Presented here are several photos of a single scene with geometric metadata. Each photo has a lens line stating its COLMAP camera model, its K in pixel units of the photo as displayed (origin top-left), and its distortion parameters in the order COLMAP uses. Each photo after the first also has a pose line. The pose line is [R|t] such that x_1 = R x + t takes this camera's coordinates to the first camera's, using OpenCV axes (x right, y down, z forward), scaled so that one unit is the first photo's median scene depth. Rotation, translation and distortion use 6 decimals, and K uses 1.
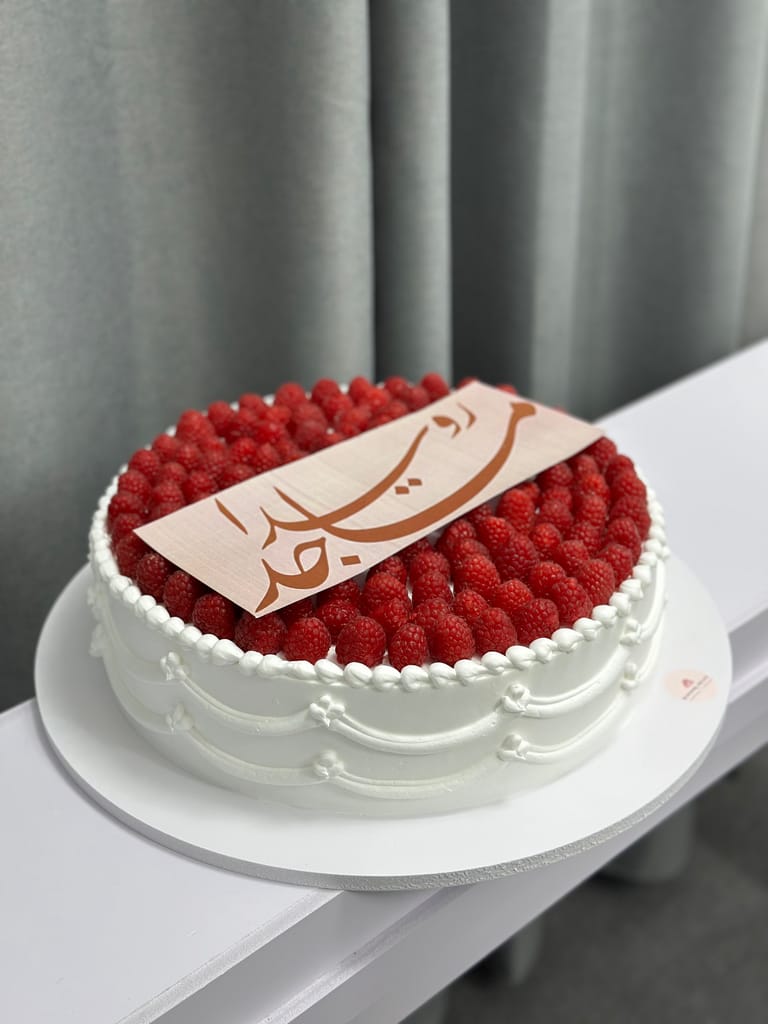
lens RADIAL K [[1426.3, 0, 384.0], [0, 1426.3, 512.0], [0, 0, 1]] dist [0.087381, -0.000081]
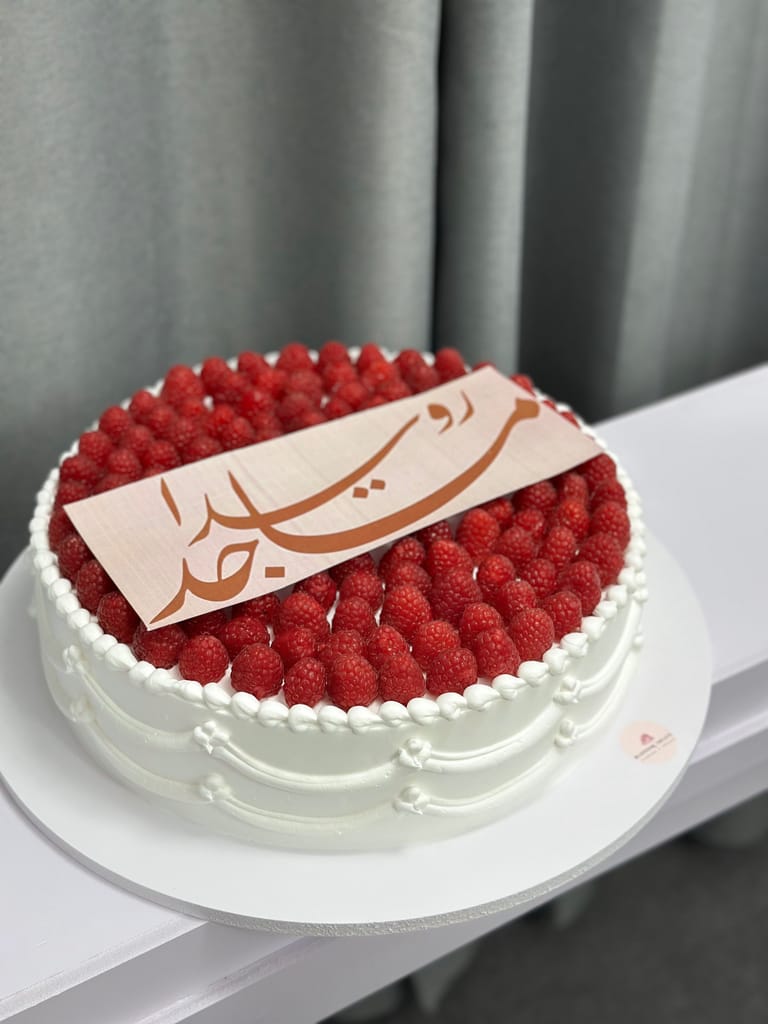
lens RADIAL K [[1426.3, 0, 384.0], [0, 1426.3, 512.0], [0, 0, 1]] dist [0.087381, -0.000081]
pose [[0.980491, 0.132958, -0.144774, 0.175532], [-0.116108, 0.986055, 0.119225, -0.123808], [0.158607, -0.100090, 0.982255, 0.096352]]
